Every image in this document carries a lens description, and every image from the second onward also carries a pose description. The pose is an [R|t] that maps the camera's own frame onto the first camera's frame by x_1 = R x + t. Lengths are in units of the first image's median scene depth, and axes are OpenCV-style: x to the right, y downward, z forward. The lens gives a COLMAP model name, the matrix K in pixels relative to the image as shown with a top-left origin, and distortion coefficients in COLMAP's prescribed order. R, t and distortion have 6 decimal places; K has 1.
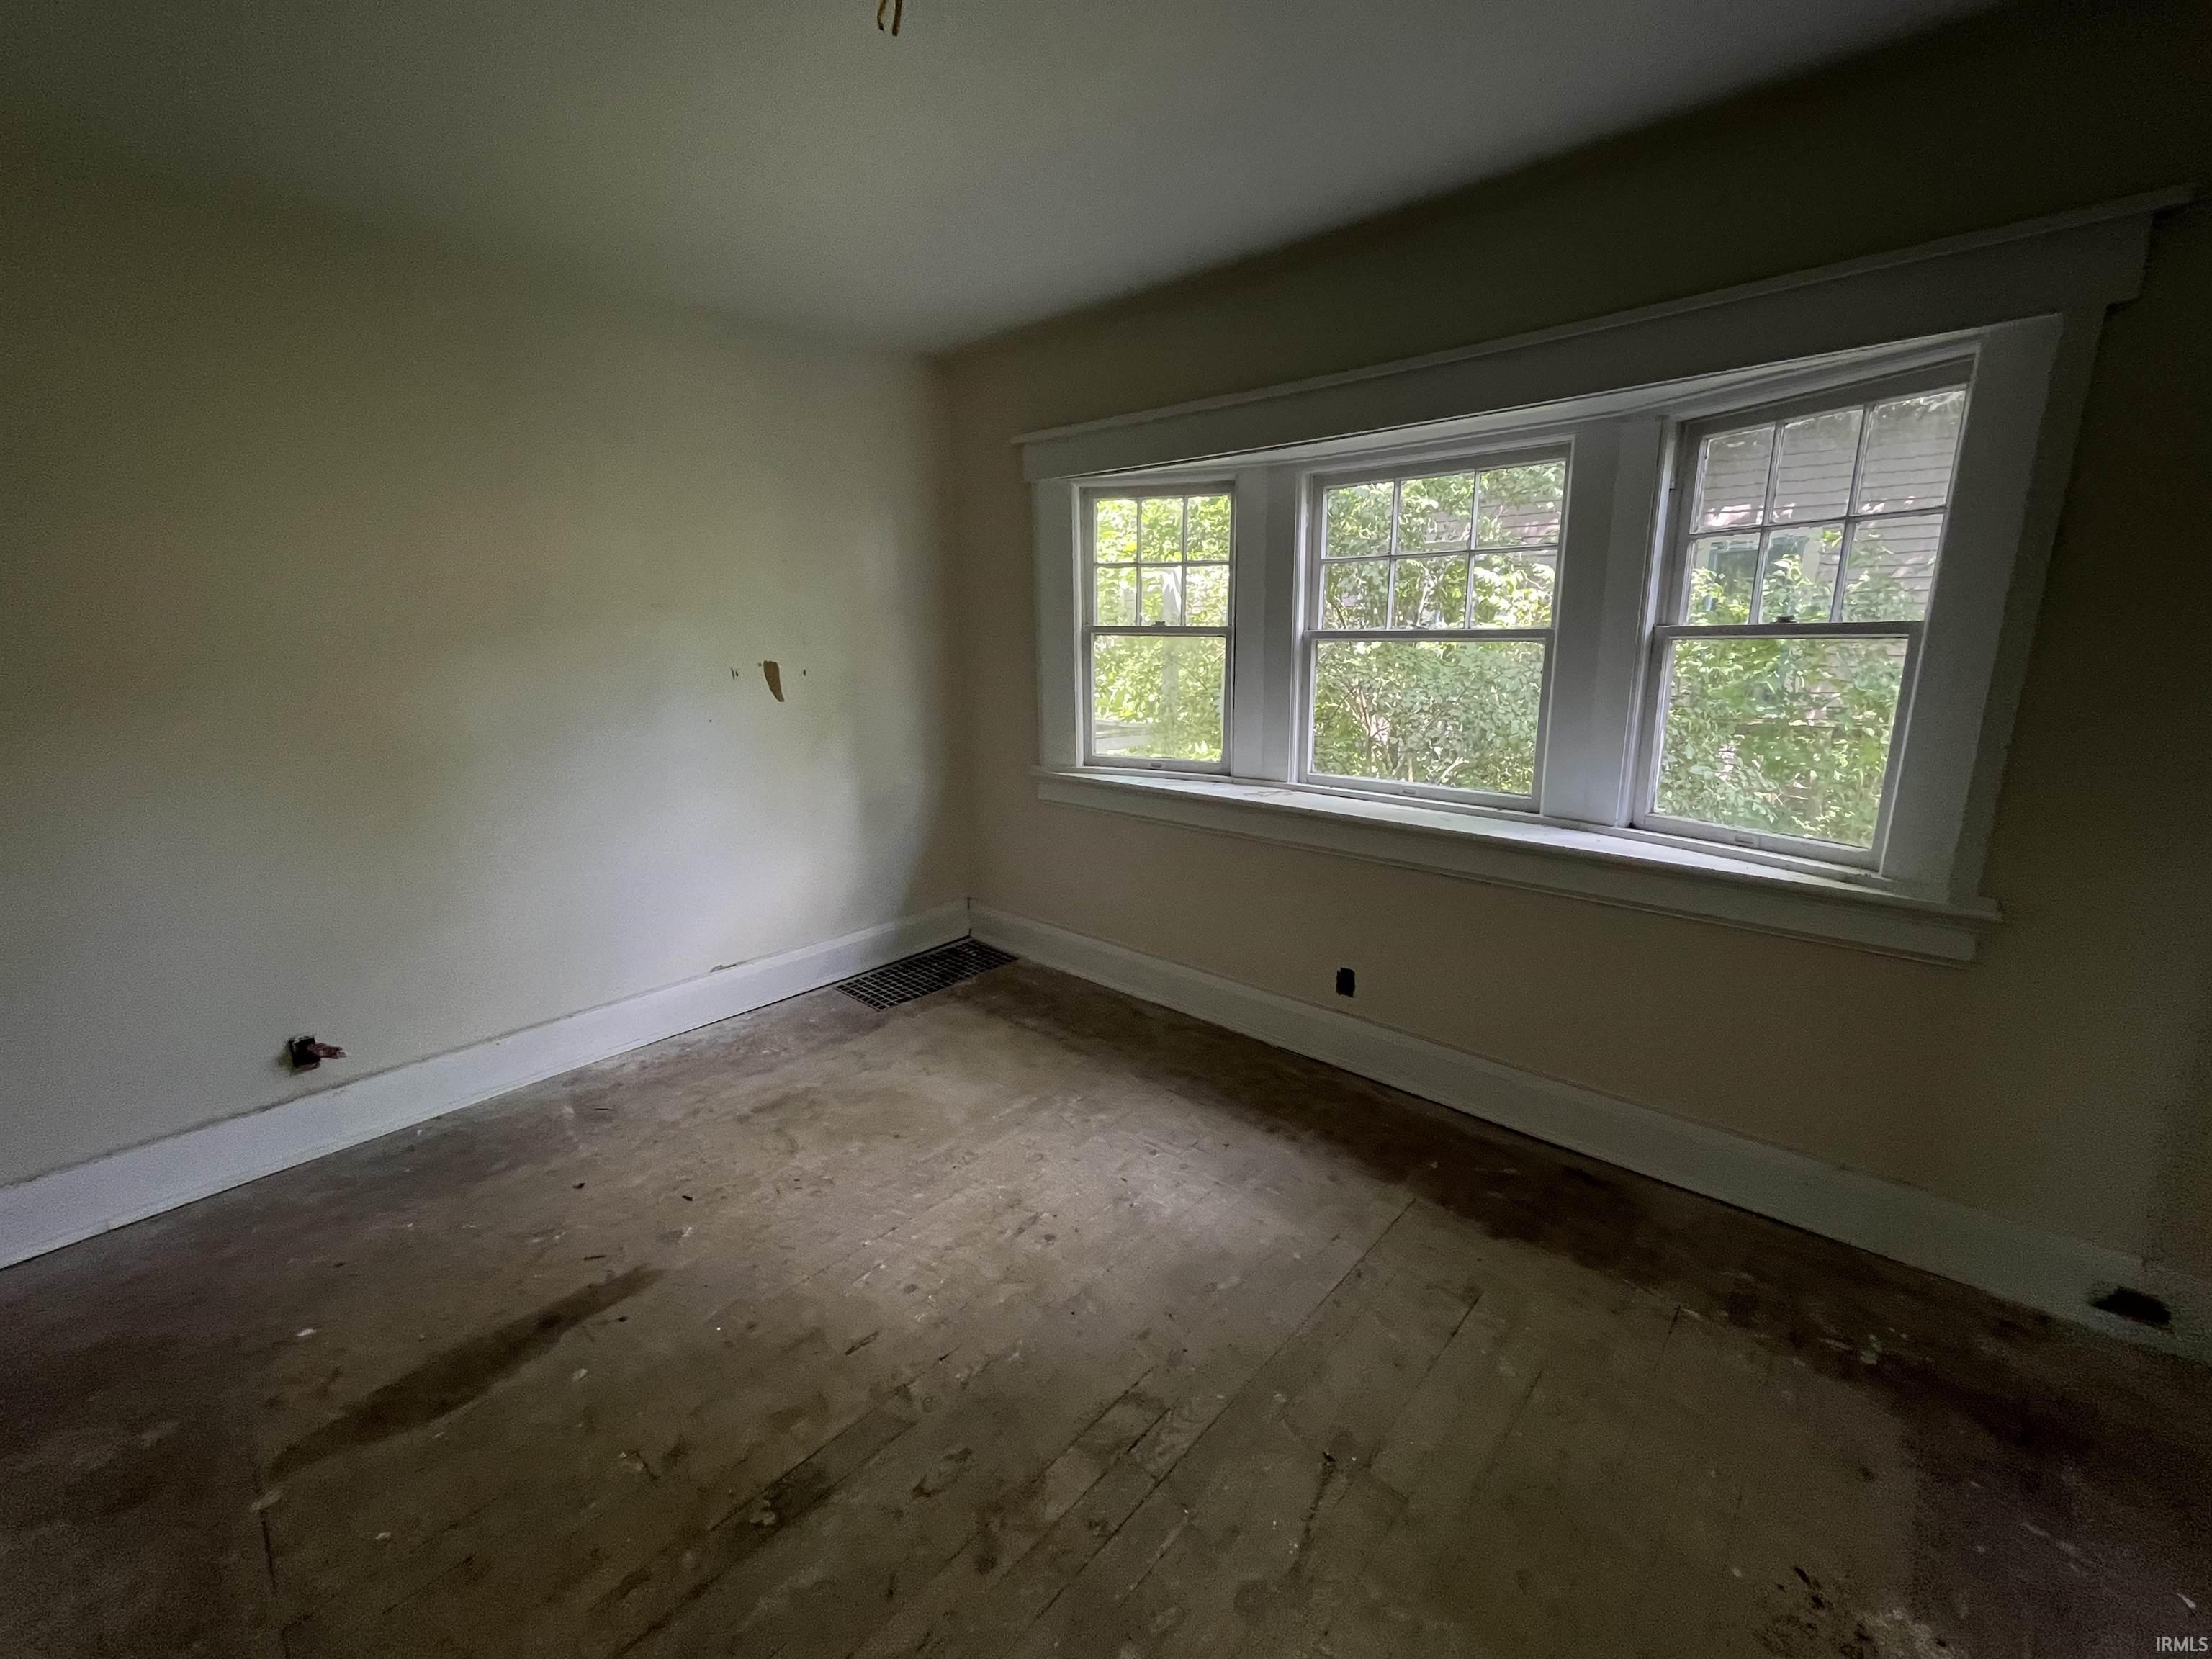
lens RADIAL K [[890.6, 0, 1106.0], [0, 890.6, 829.5], [0, 0, 1]] dist [0.001123, 0.000061]
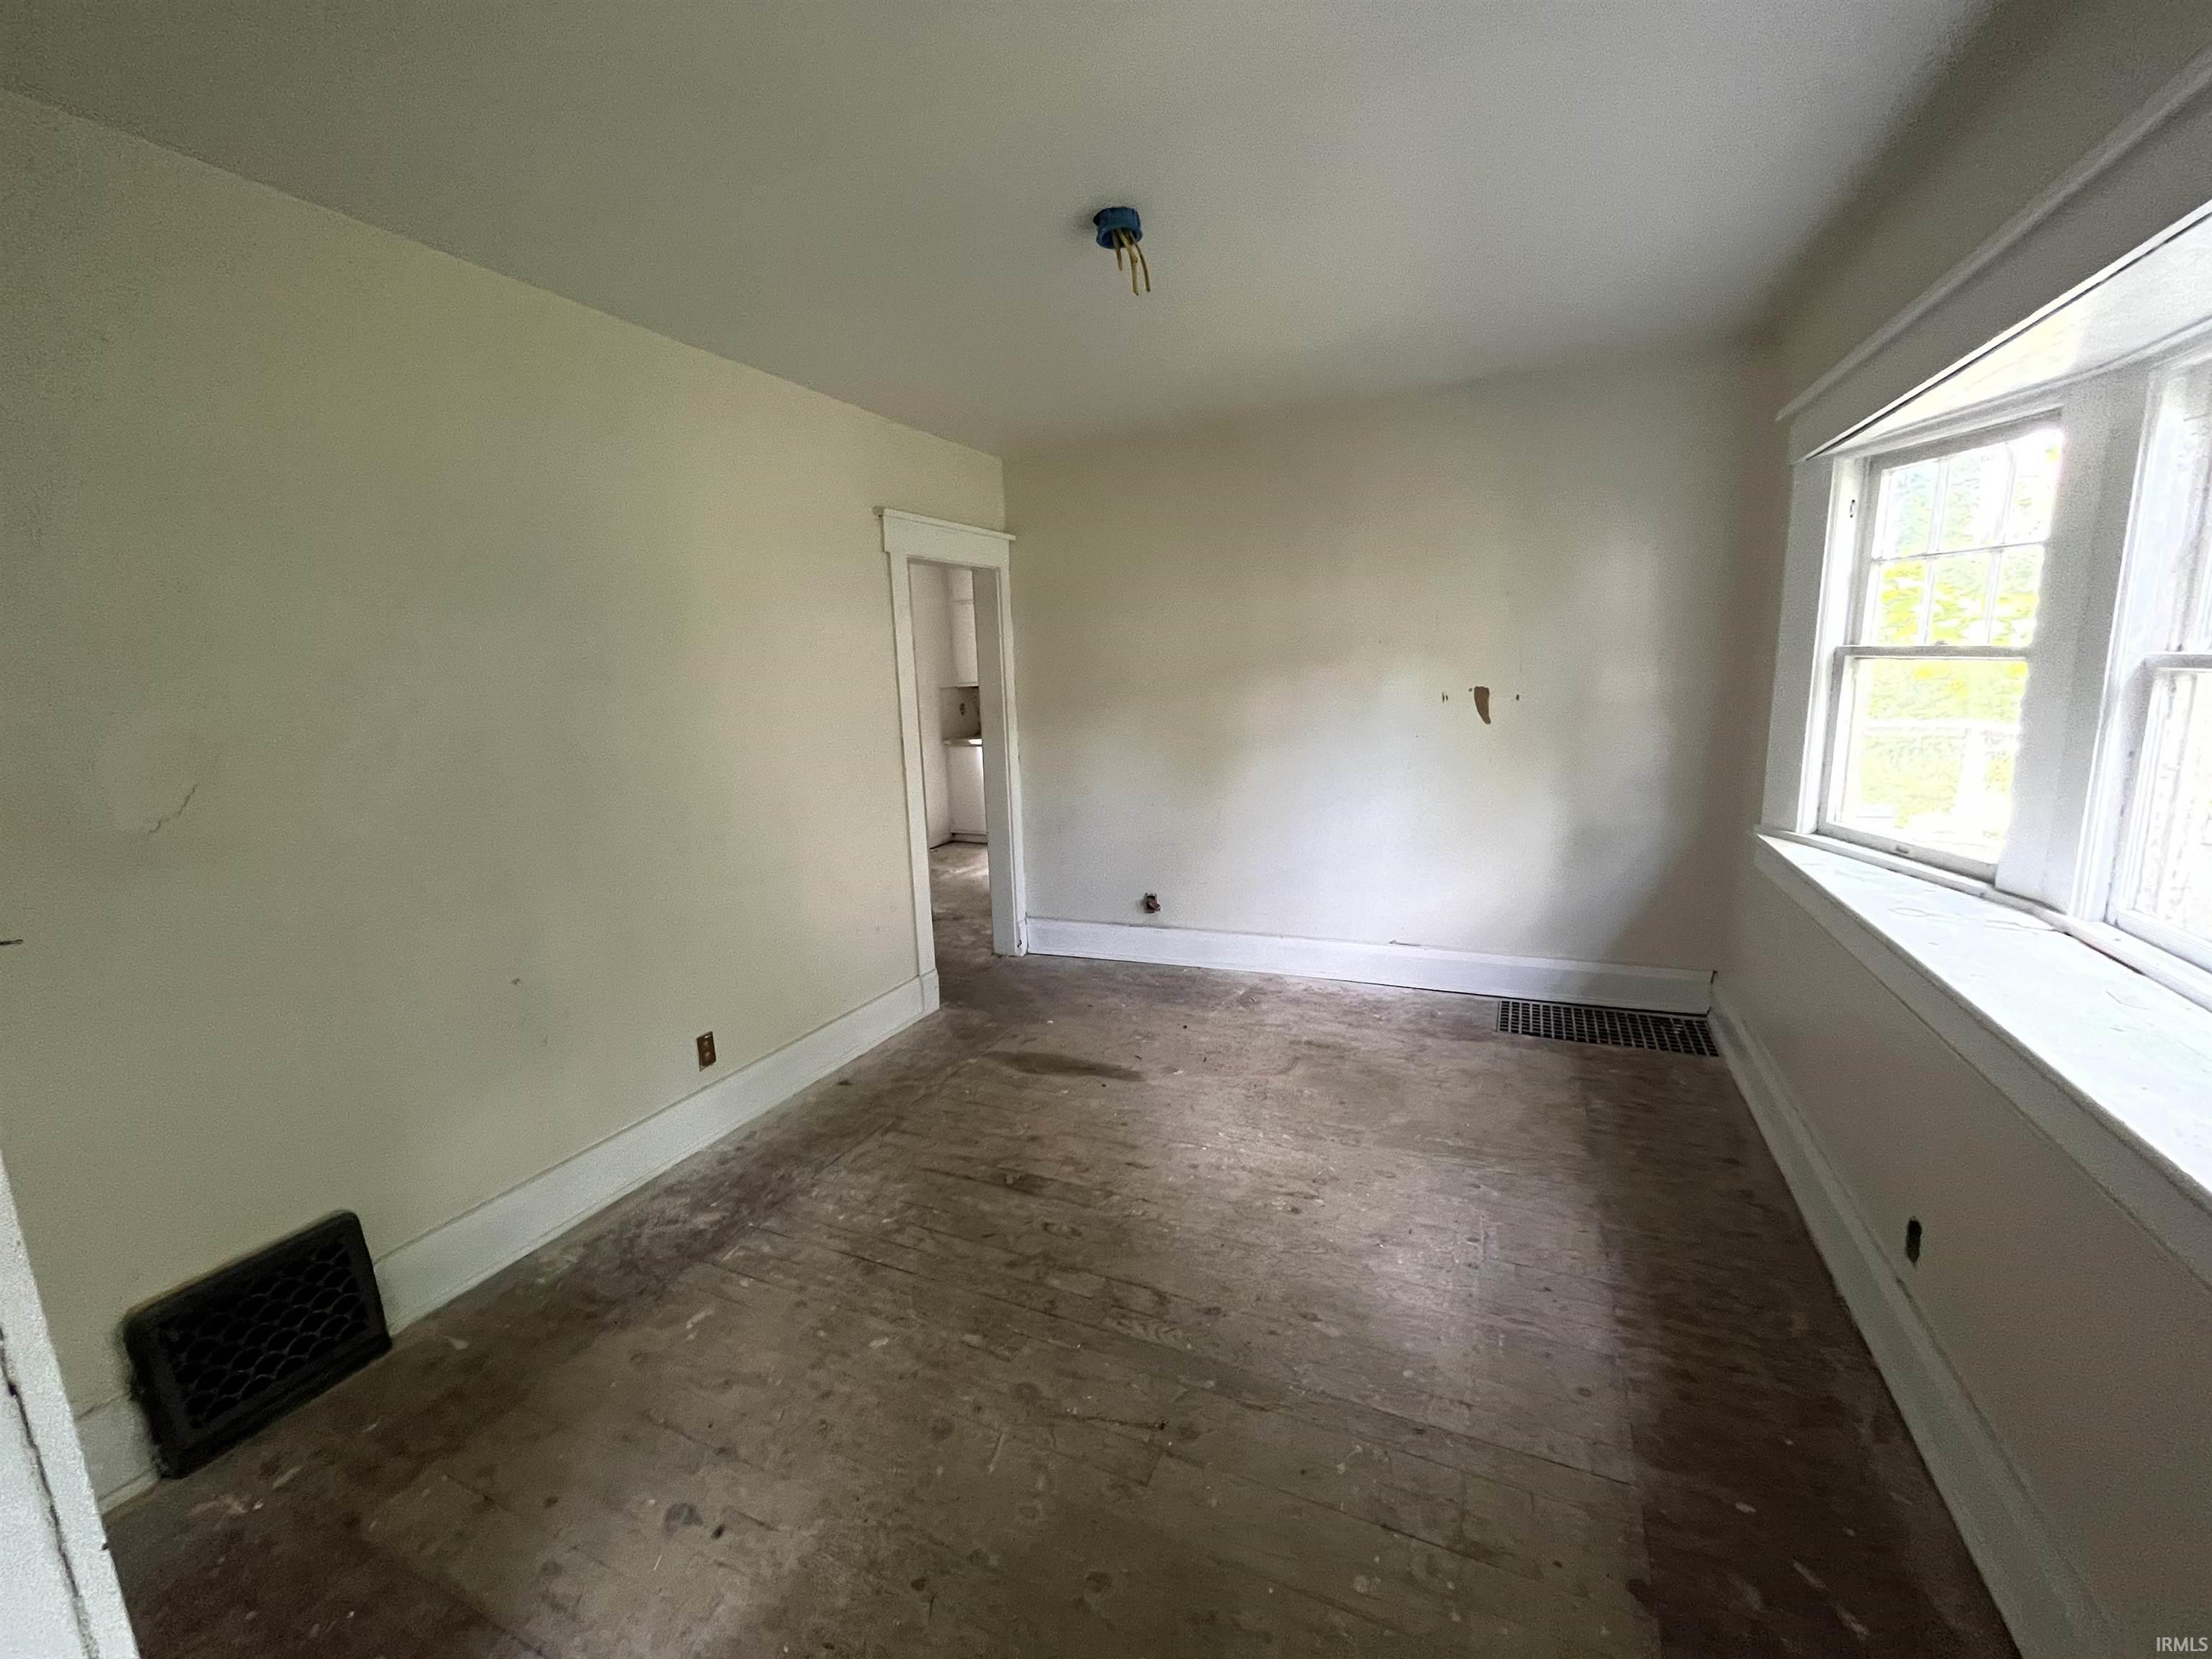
lens RADIAL K [[904.1, 0, 1106.0], [0, 904.1, 829.5], [0, 0, 1]] dist [0.000081, -0.000092]
pose [[0.305495, 0.167586, -0.937330, 0.725716], [-0.171015, 0.978040, 0.119127, -0.091637], [0.936710, 0.123905, 0.327446, 0.293065]]
